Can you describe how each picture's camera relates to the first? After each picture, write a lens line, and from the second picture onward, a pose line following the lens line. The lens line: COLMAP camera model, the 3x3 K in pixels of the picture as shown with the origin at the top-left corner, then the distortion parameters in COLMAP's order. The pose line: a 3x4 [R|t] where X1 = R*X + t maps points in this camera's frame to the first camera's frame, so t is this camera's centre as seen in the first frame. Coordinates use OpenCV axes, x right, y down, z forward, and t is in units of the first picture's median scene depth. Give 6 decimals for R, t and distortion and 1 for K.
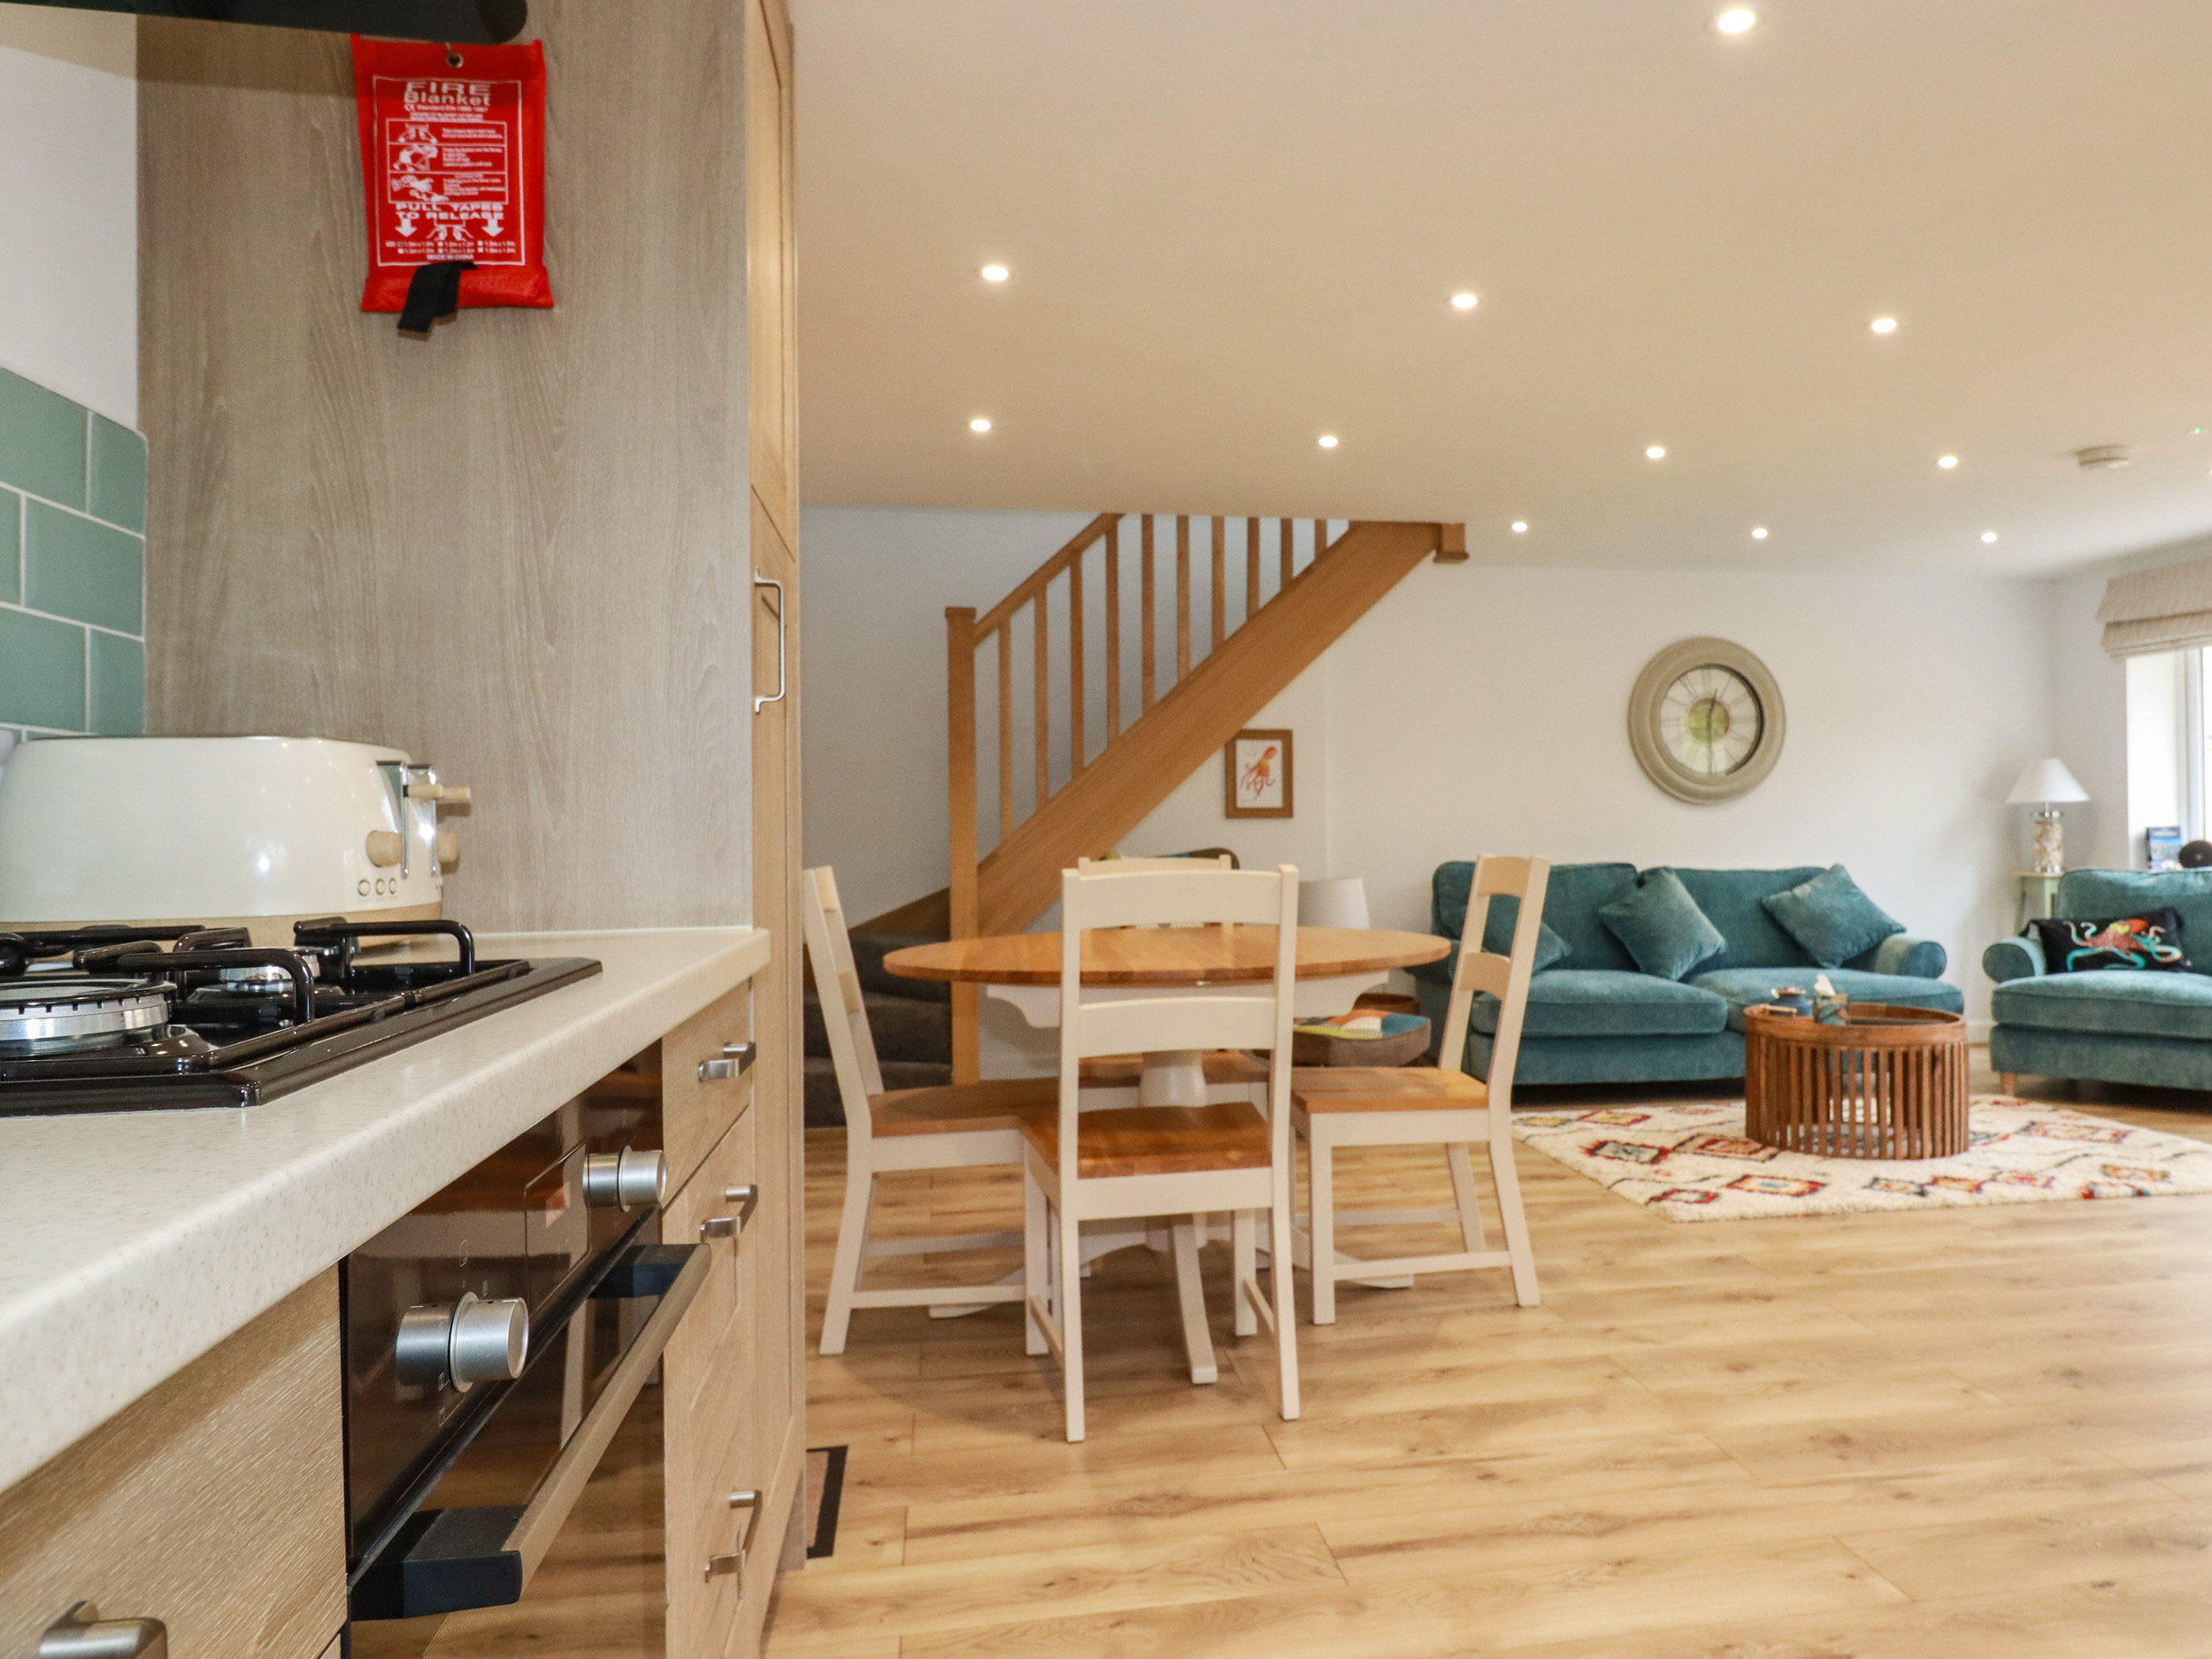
lens RADIAL K [[1542.7, 0, 1243.5], [0, 1542.7, 816.9], [0, 0, 1]] dist [0.007408, -0.000665]
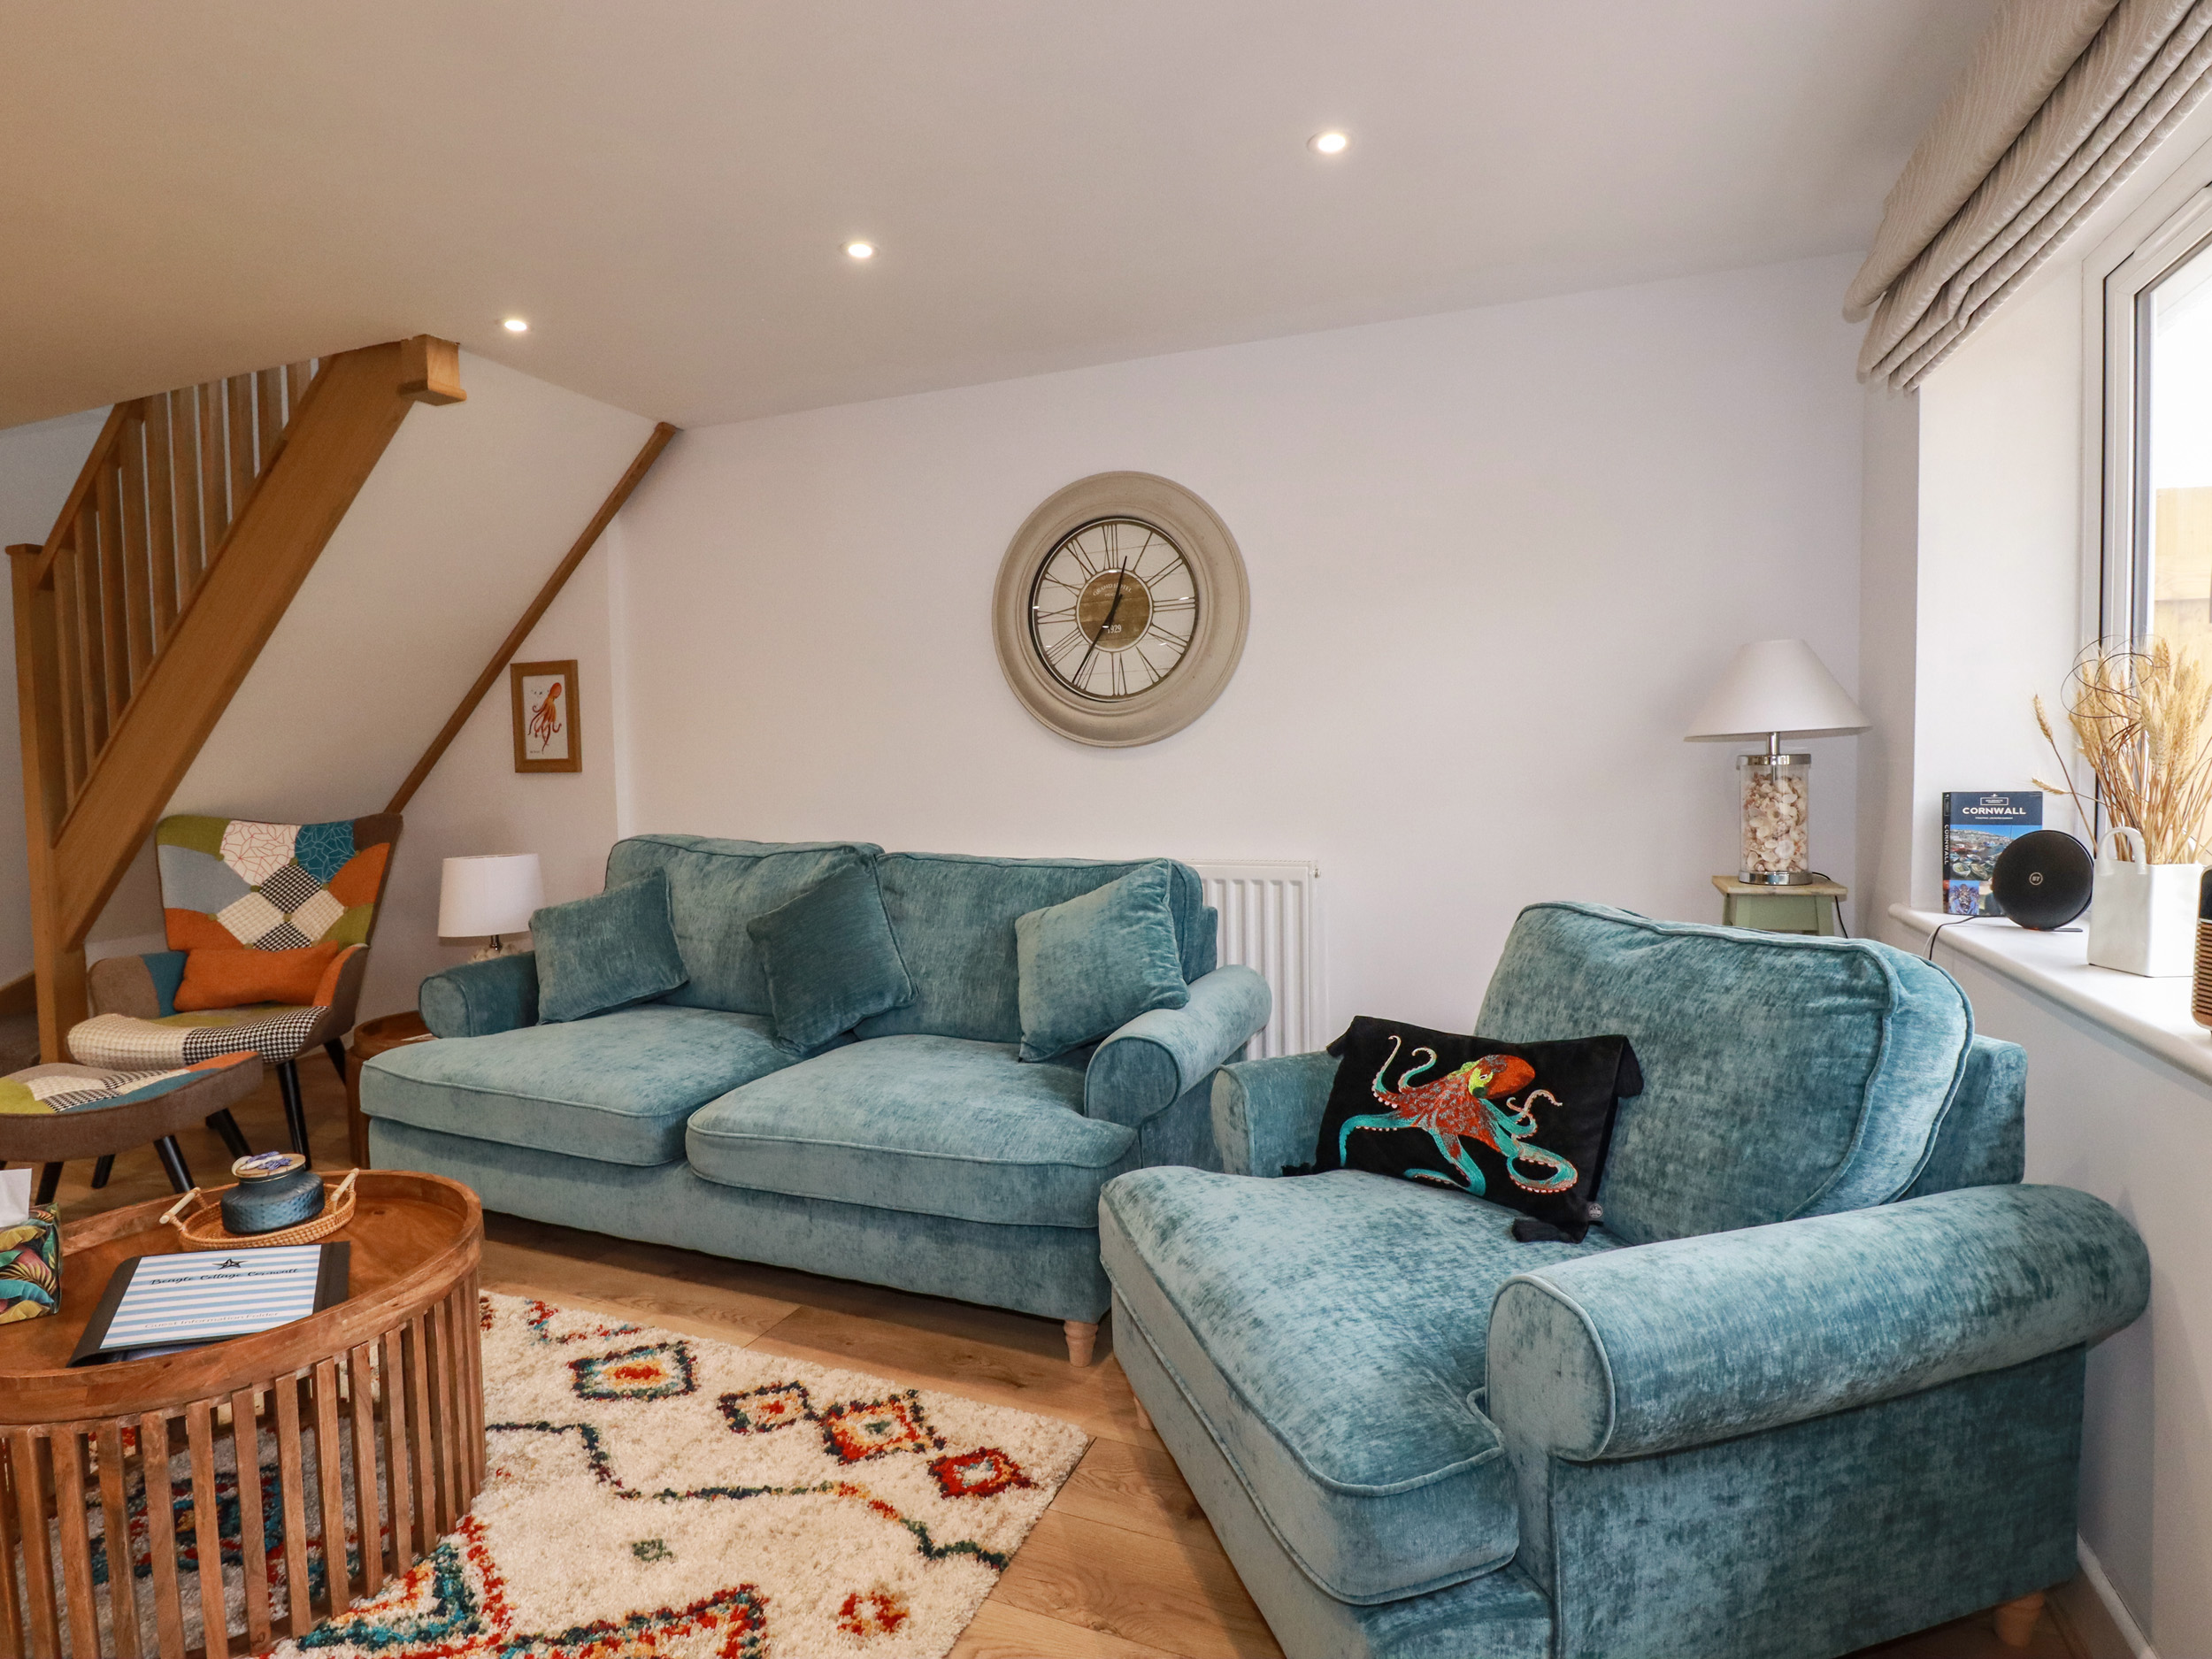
lens RADIAL K [[1141.7, 0, 1108.3], [0, 1141.7, 825.2], [0, 0, 1]] dist [0.003770, -0.017260]
pose [[0.842038, 0.027012, -0.538741, 0.710098], [0.015402, 0.997134, 0.074068, -0.013844], [0.539198, -0.070666, 0.839209, 0.793867]]
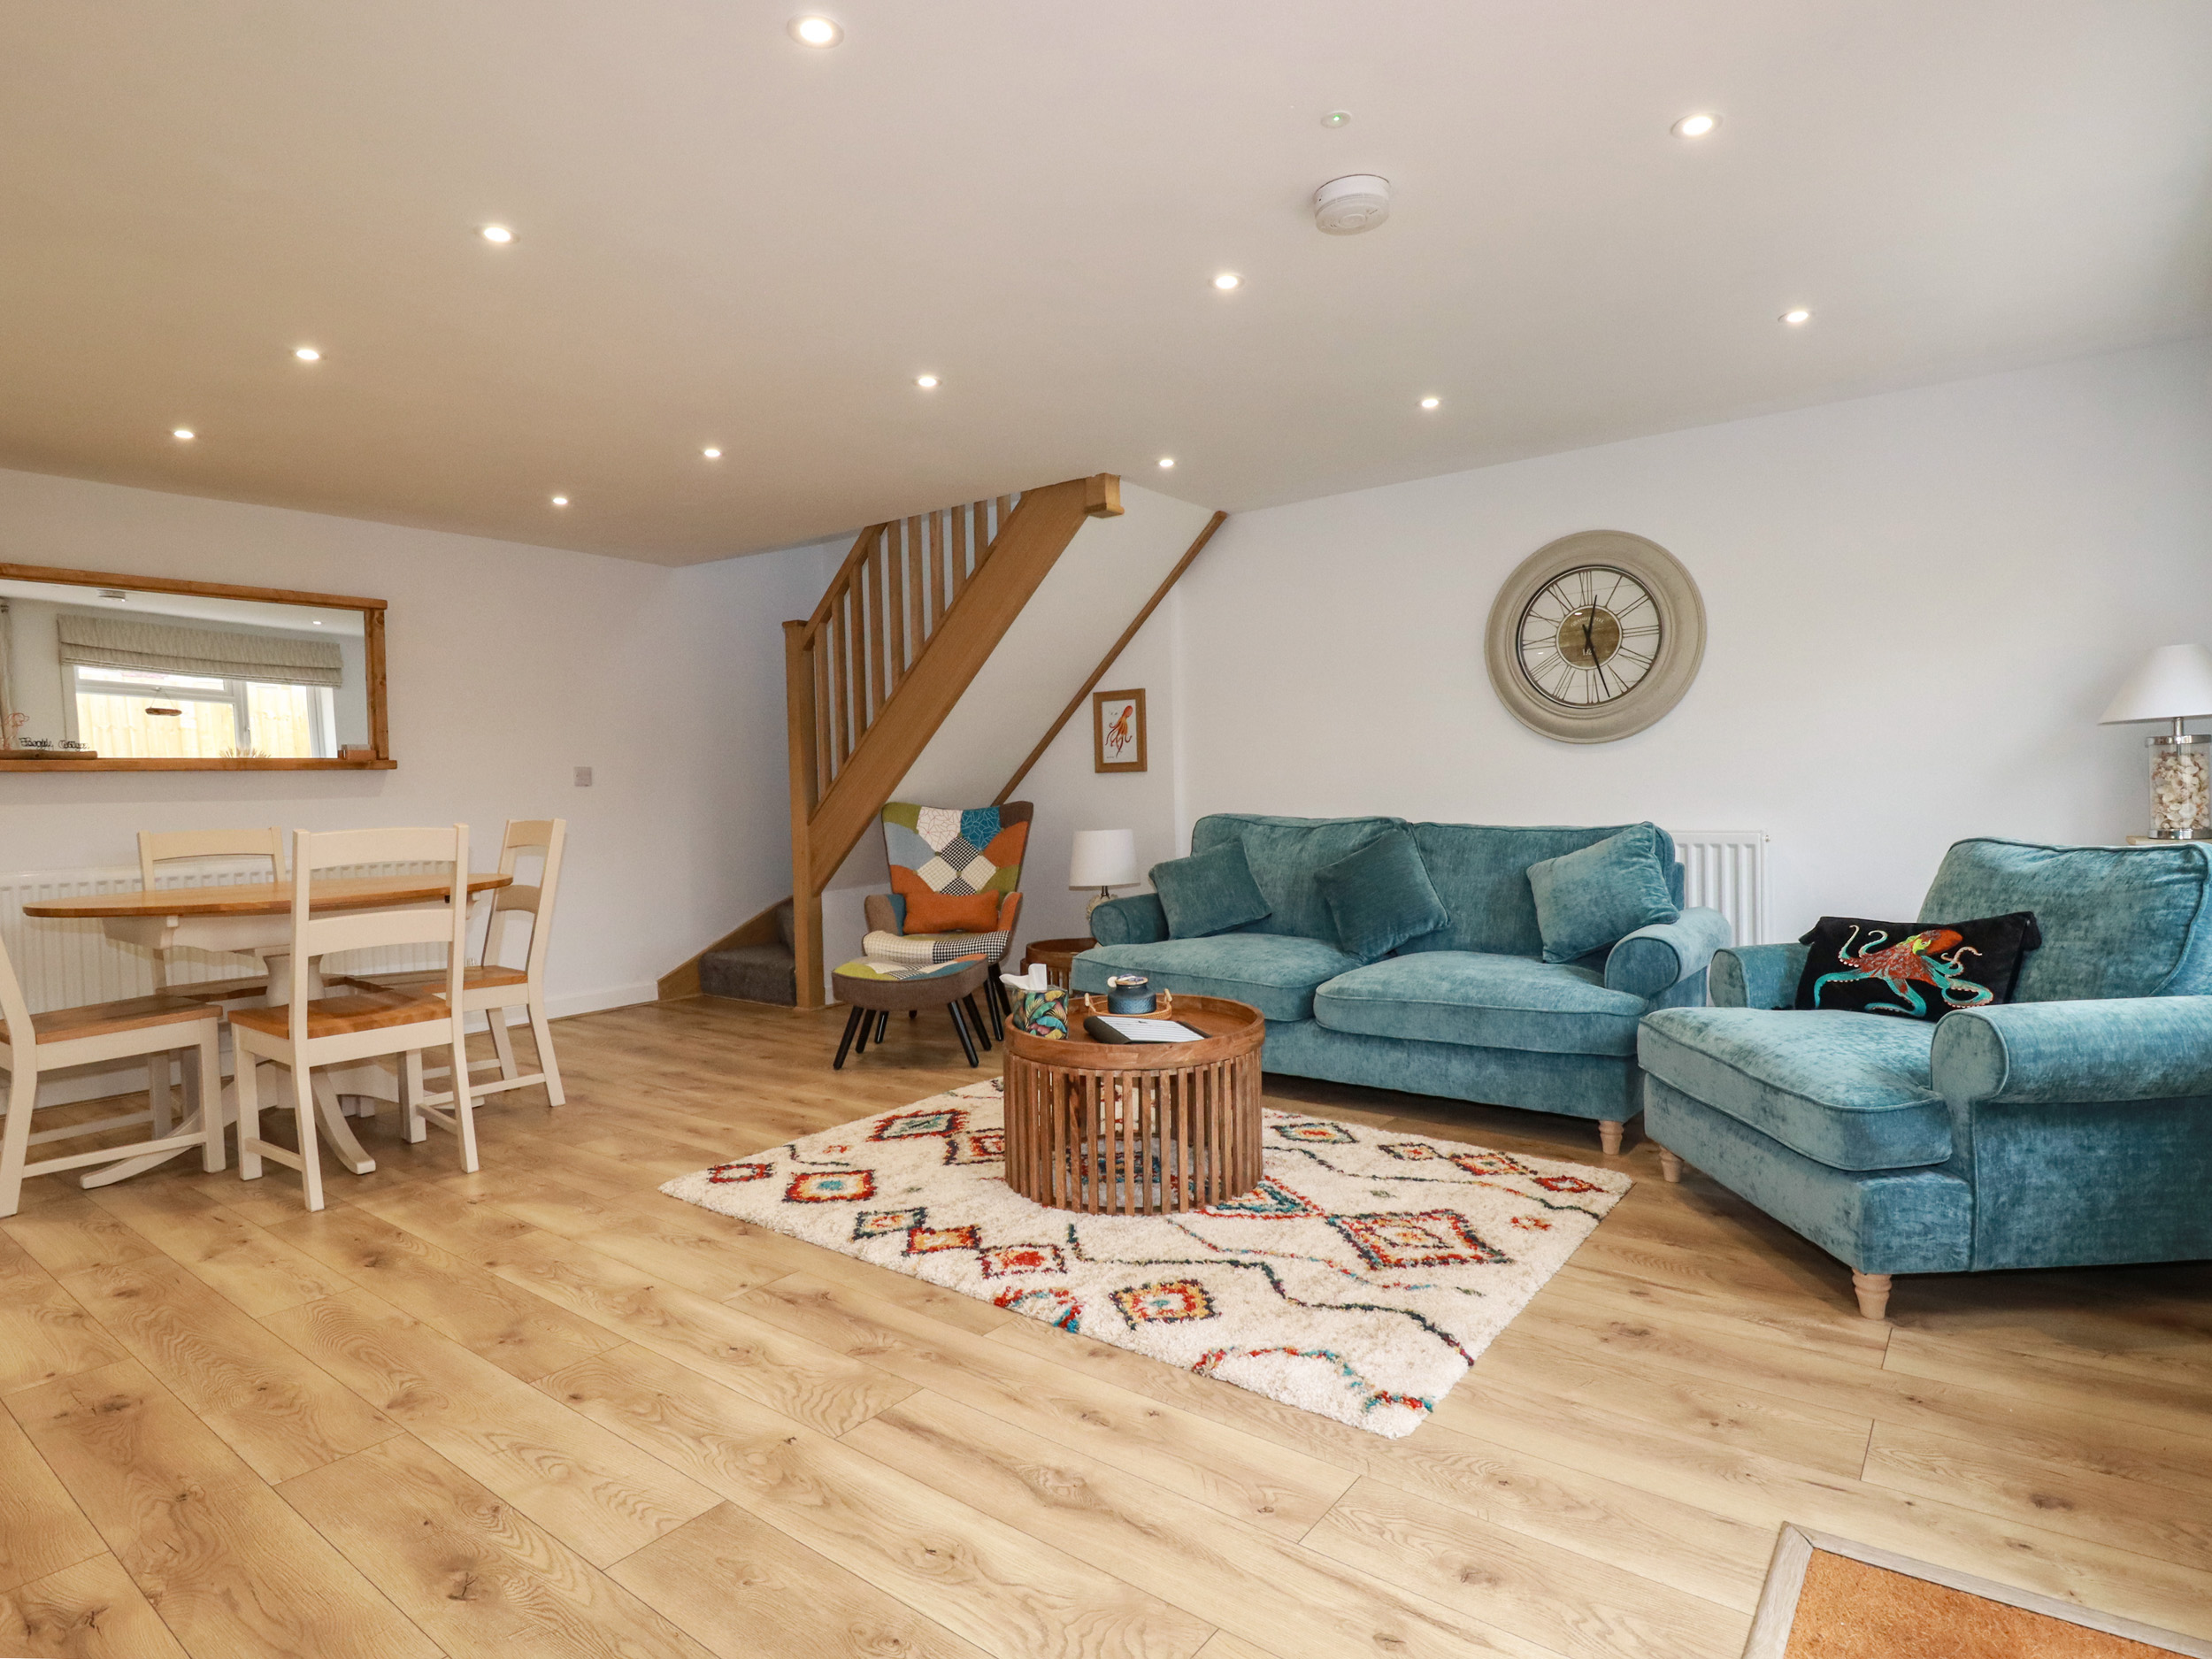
lens RADIAL K [[1180.4, 0, 1114.6], [0, 1180.4, 825.2], [0, 0, 1]] dist [0.003590, -0.016627]
pose [[0.666898, 0.017429, -0.744945, 0.770028], [0.028297, 0.998413, 0.048692, -0.003031], [0.744612, -0.053552, 0.665346, 0.531545]]
